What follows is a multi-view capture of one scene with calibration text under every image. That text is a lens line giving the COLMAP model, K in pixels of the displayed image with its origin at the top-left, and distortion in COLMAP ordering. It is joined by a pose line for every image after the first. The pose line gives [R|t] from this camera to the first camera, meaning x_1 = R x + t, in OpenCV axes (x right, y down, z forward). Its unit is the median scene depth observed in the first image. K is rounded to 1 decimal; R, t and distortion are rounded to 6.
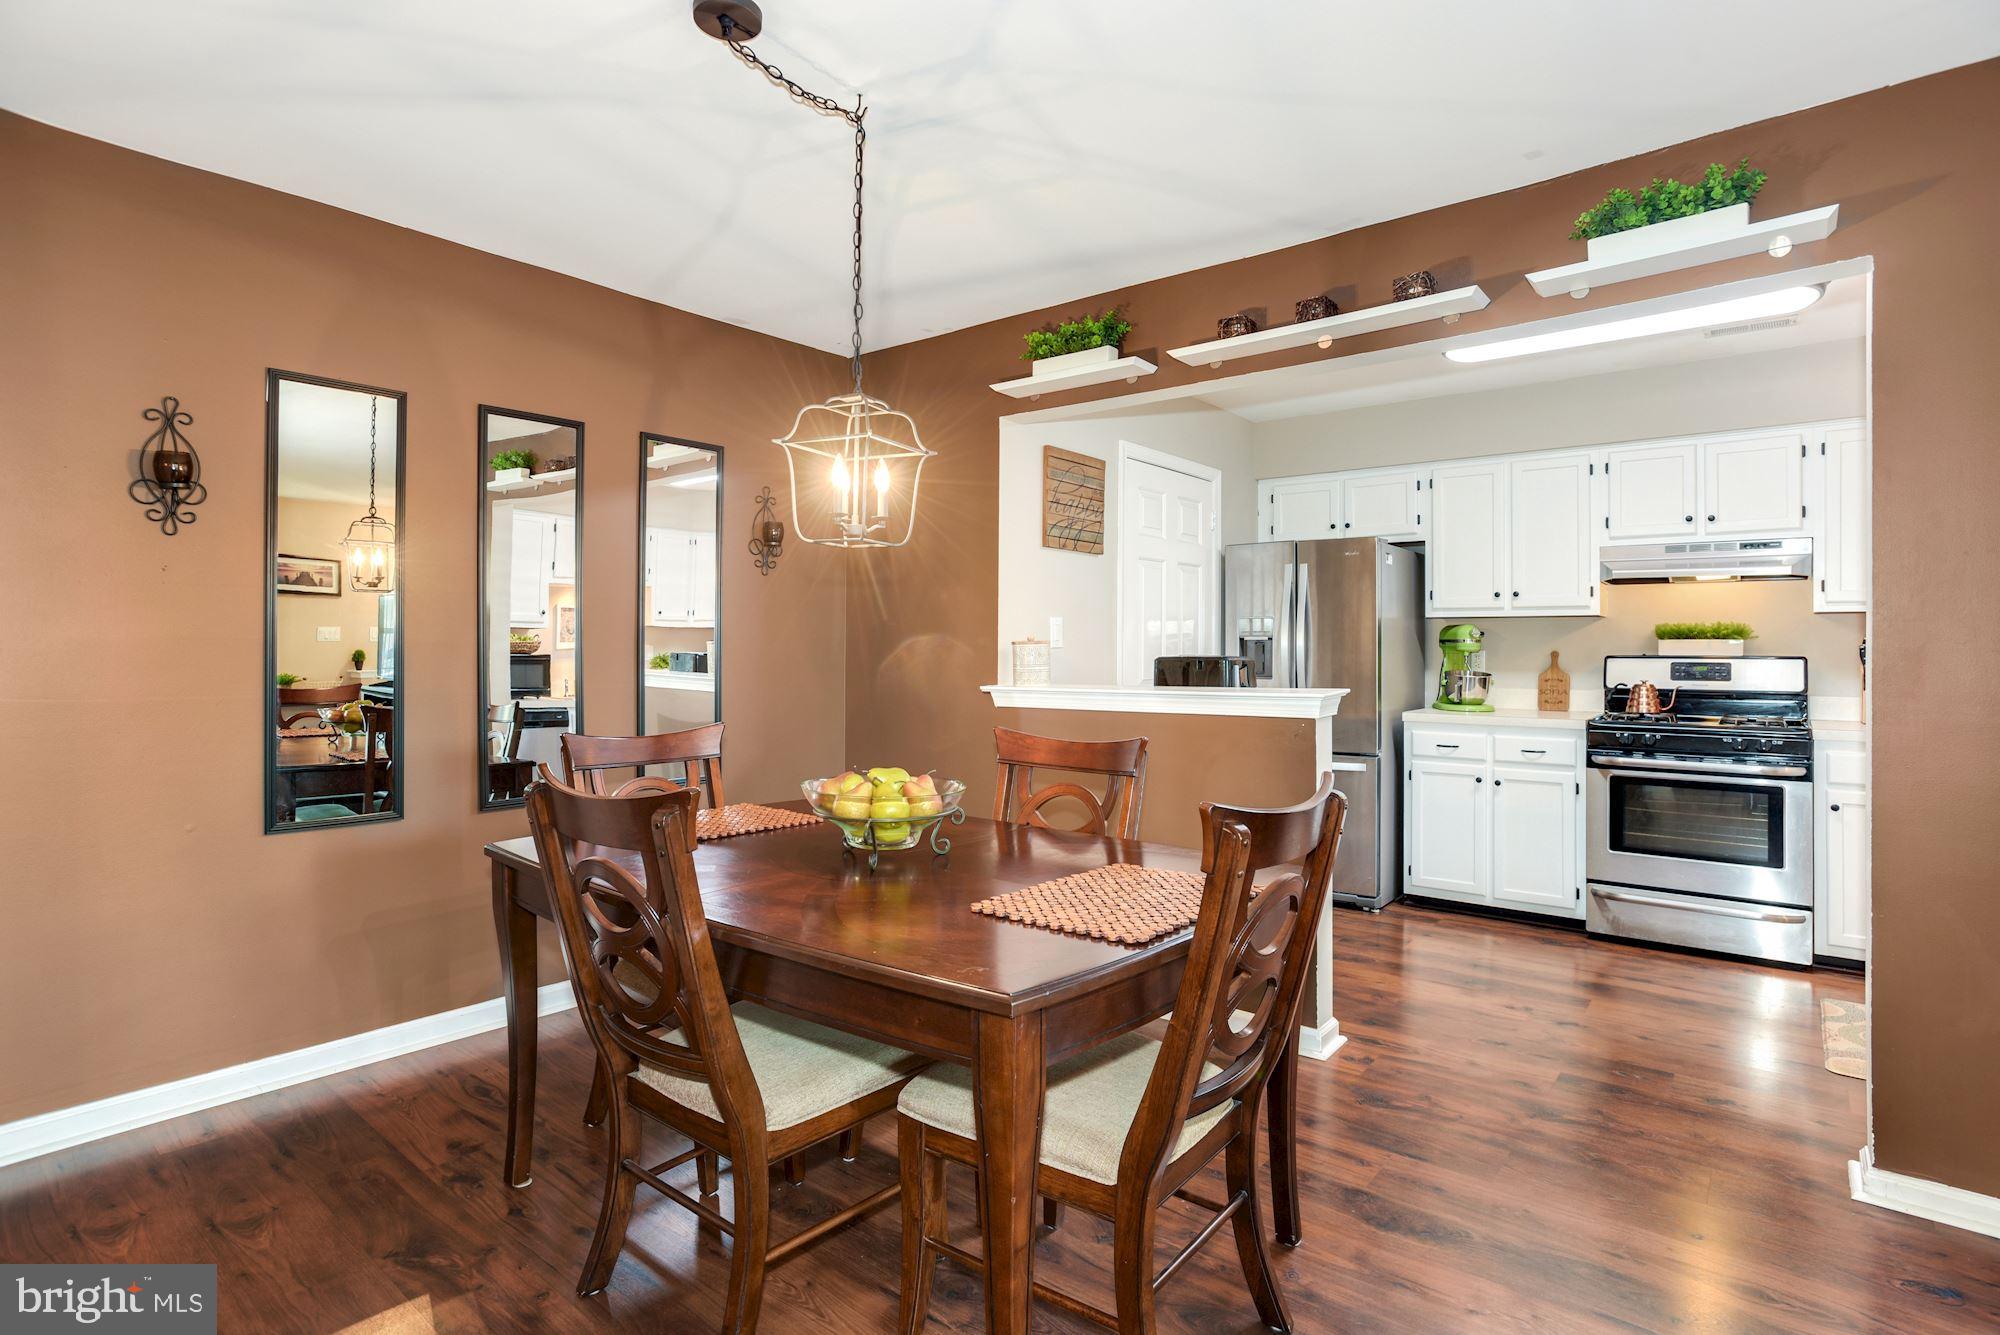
lens RADIAL K [[991.1, 0, 1014.1], [0, 991.1, 646.6], [0, 0, 1]] dist [-0.053766, 0.026761]
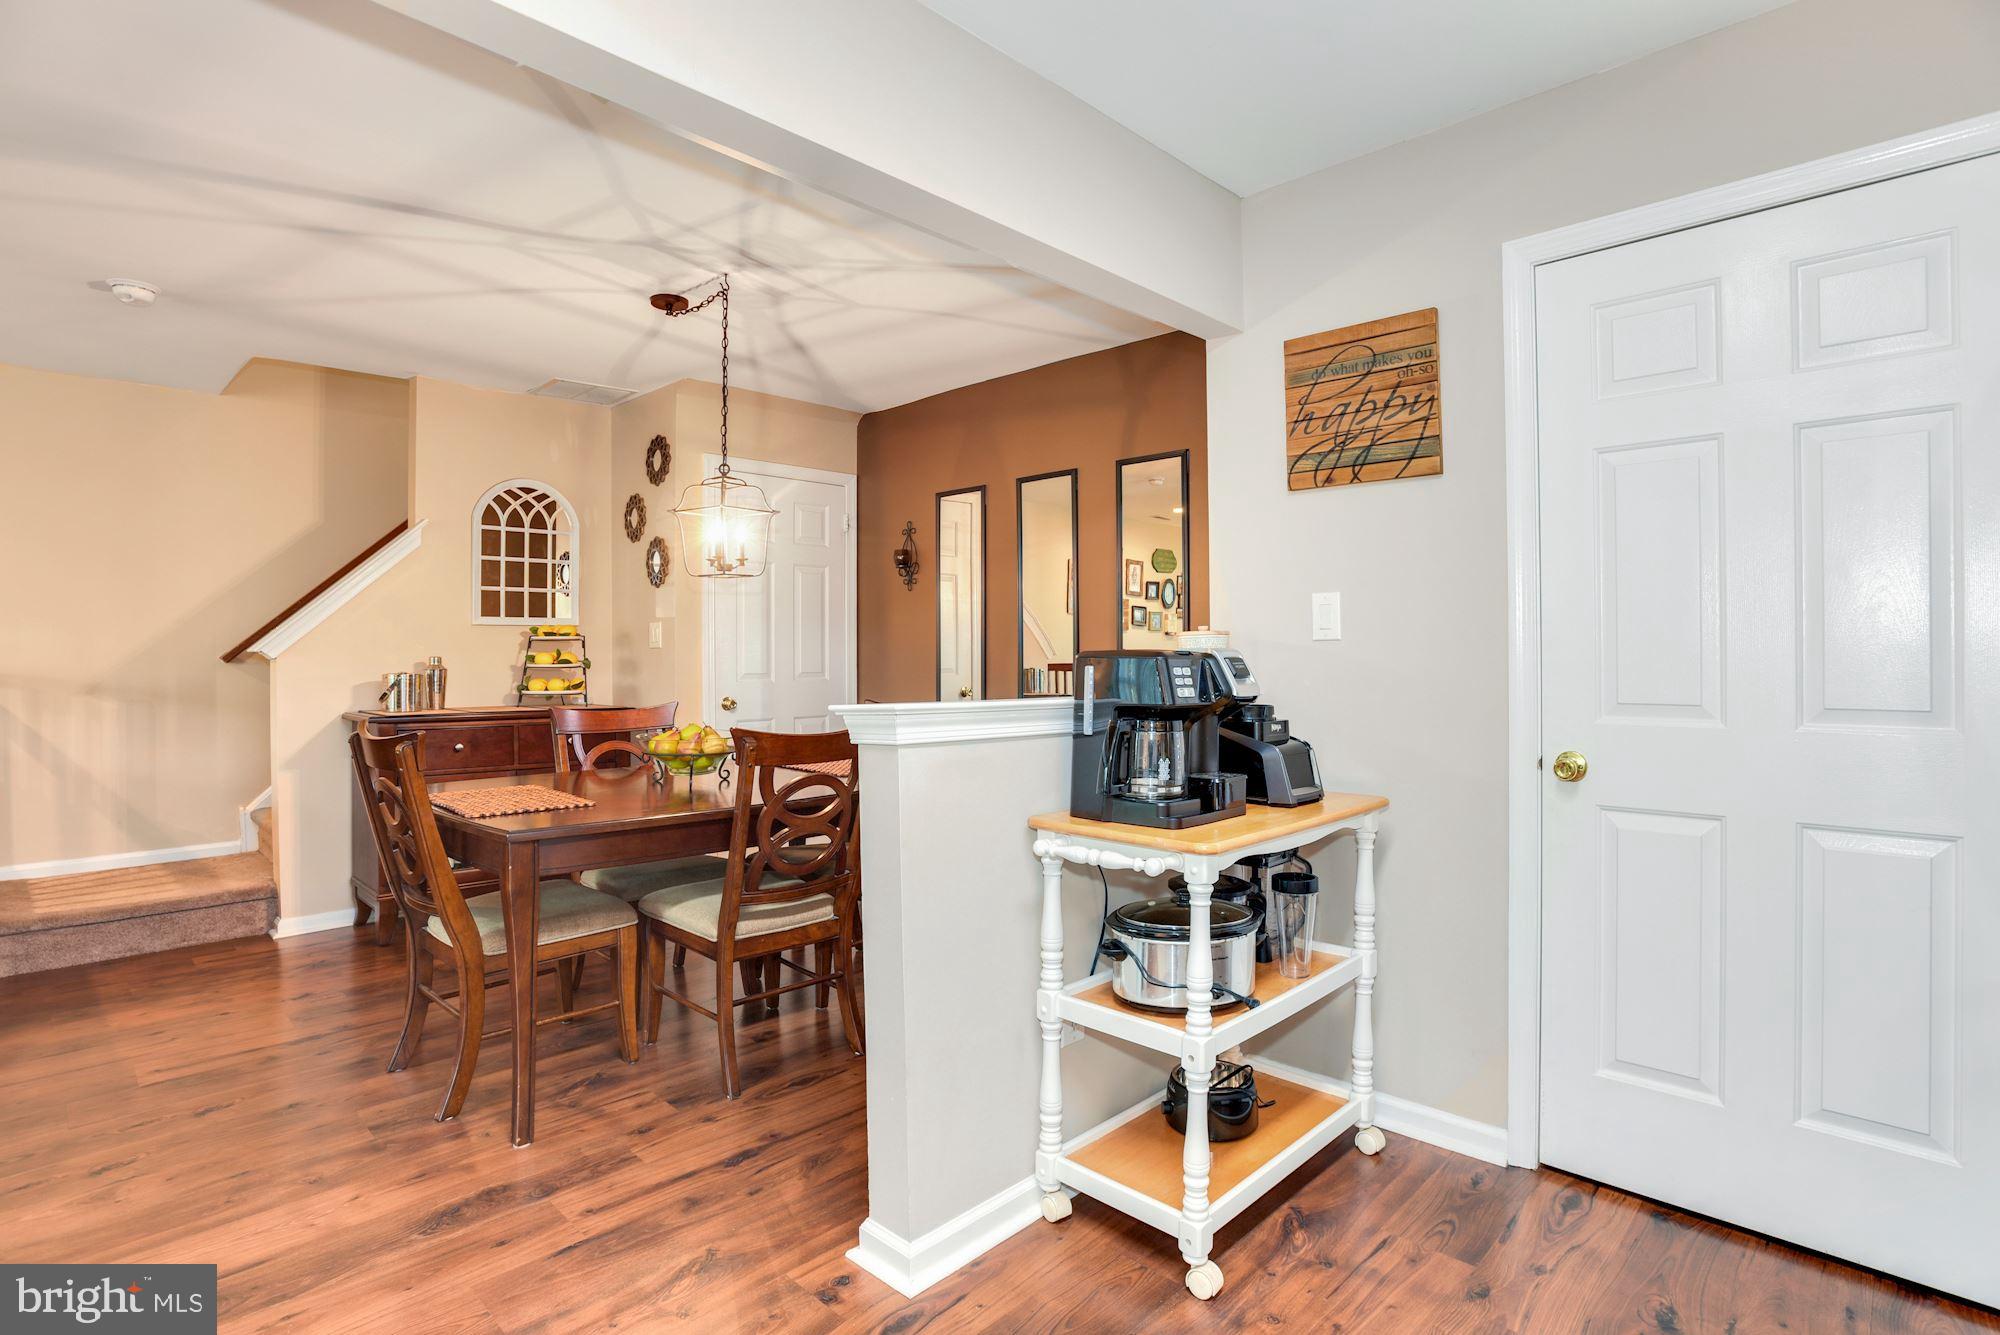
lens RADIAL K [[991.1, 0, 1014.1], [0, 991.1, 646.6], [0, 0, 1]] dist [-0.053766, 0.026761]
pose [[-0.089086, -0.006948, -0.996000, 0.642350], [0.005766, 0.999955, -0.007491, 0.008879], [0.996007, -0.006410, -0.089042, 0.776632]]
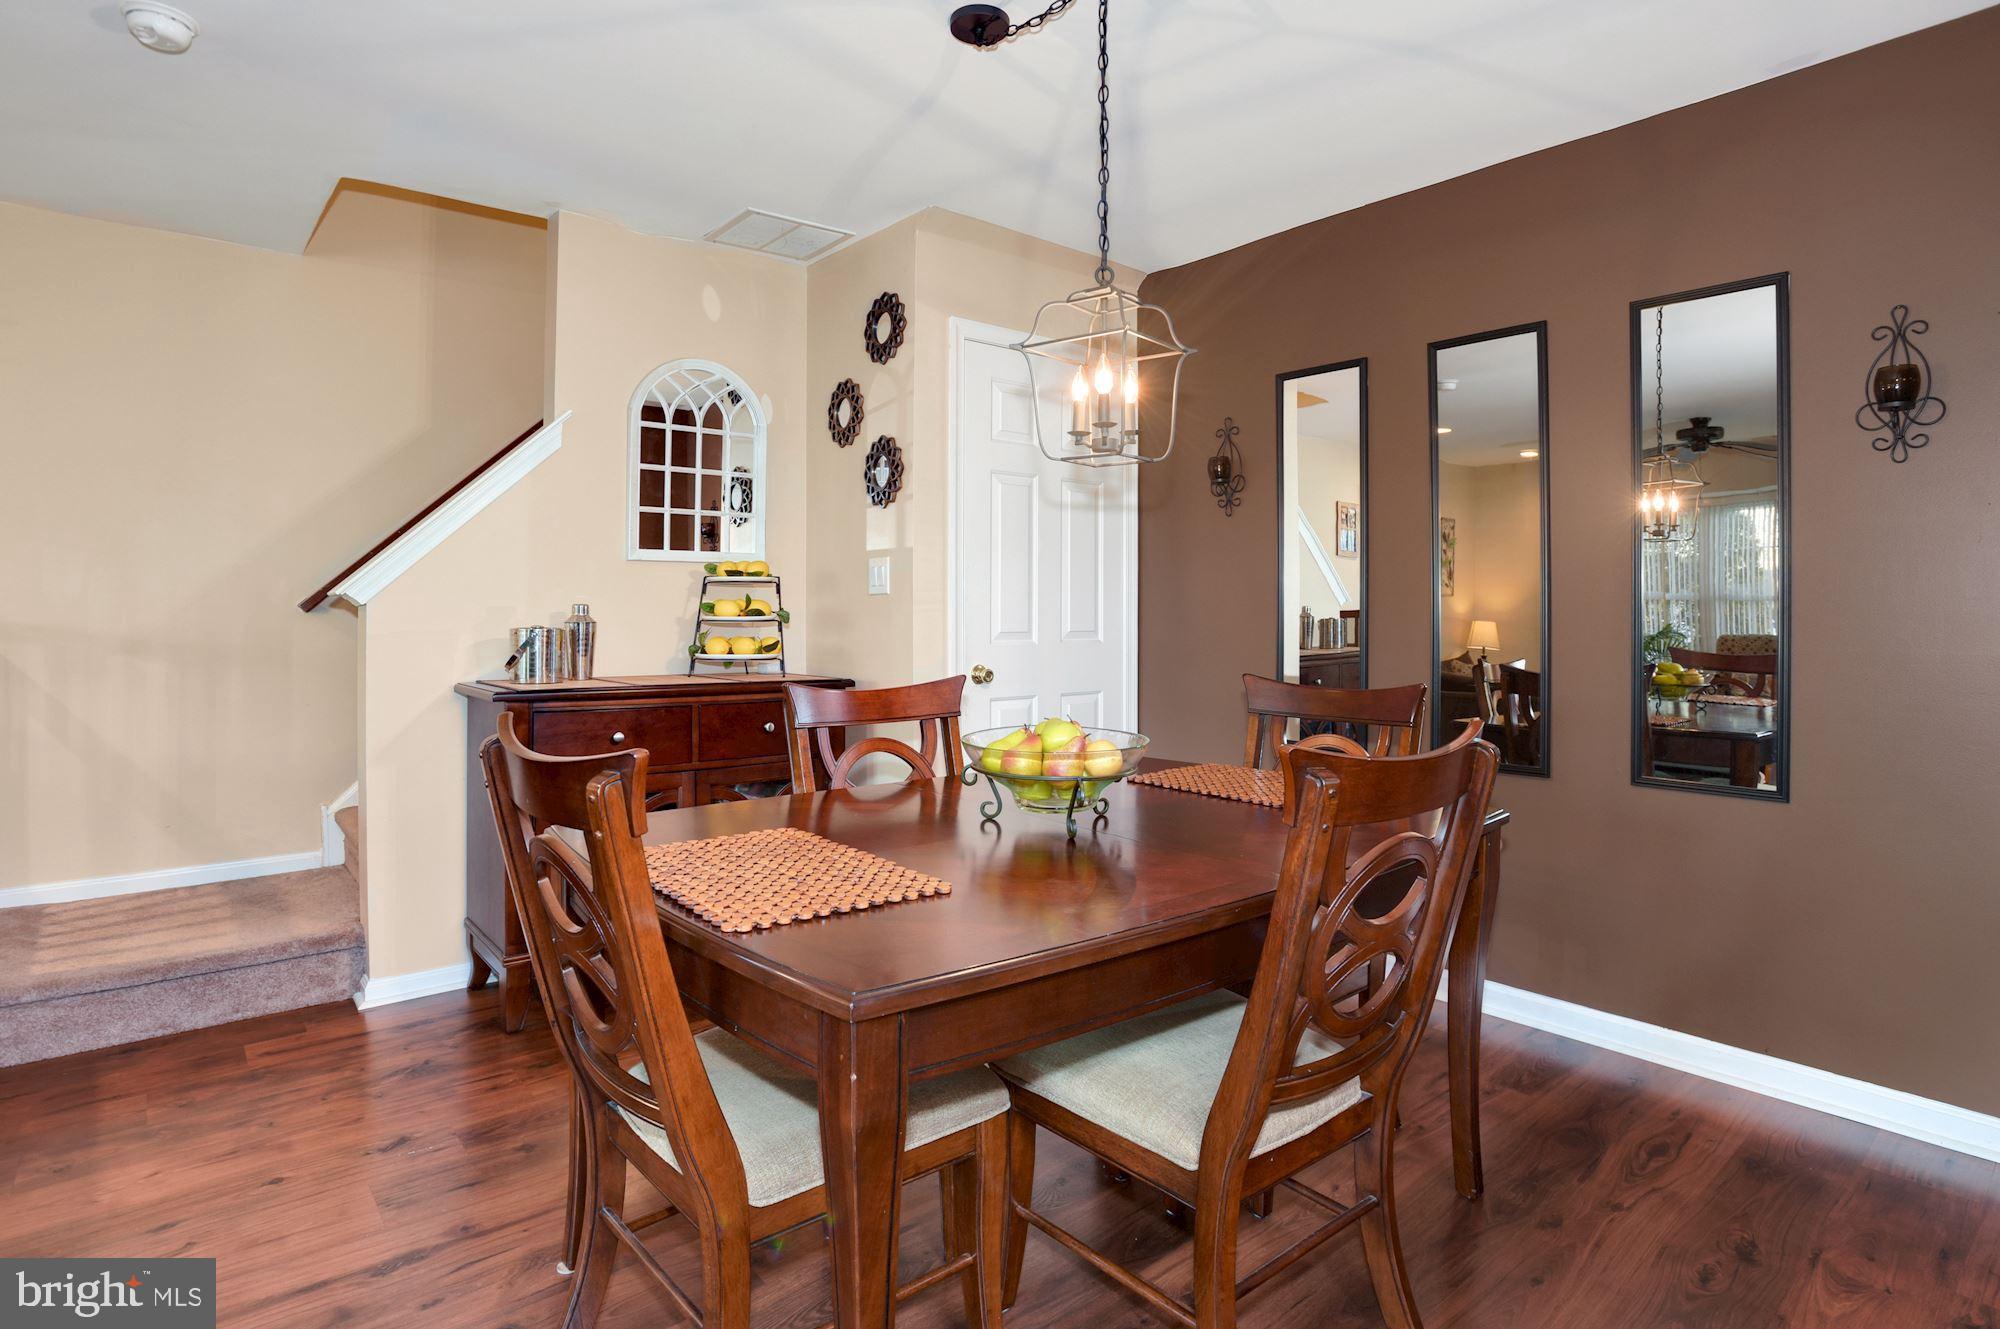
lens RADIAL K [[1081.9, 0, 1051.3], [0, 1081.9, 596.8], [0, 0, 1]] dist [-0.064325, 0.027450]
pose [[-0.173110, -0.016229, -0.984769, 0.397087], [-0.001681, 0.999868, -0.016183, 0.014942], [0.984901, -0.001146, -0.173114, 0.563185]]
